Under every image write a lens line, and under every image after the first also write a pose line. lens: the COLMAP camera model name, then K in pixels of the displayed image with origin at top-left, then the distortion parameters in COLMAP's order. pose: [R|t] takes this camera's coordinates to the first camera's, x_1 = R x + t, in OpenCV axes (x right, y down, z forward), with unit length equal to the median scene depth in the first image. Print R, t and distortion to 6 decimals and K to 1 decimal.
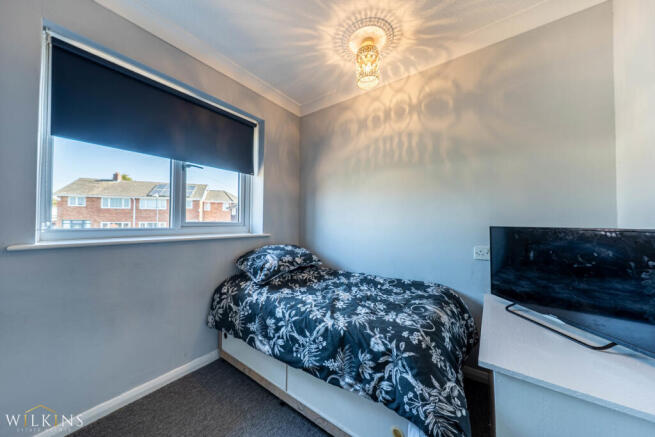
lens RADIAL K [[221.5, 0, 327.5], [0, 221.5, 218.5], [0, 0, 1]] dist [-0.000610, -0.000058]
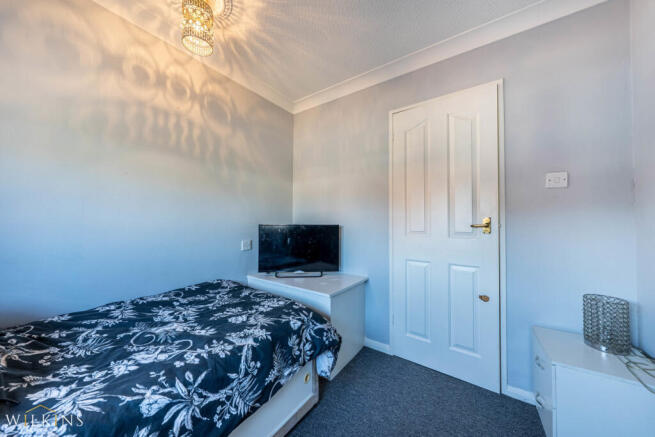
lens RADIAL K [[221.5, 0, 327.5], [0, 221.5, 218.5], [0, 0, 1]] dist [-0.000610, -0.000058]
pose [[-0.013680, 0.013791, 0.999811, -0.694446], [-0.023872, 0.999615, -0.014114, 0.007035], [-0.999621, -0.024061, -0.013345, 0.600052]]
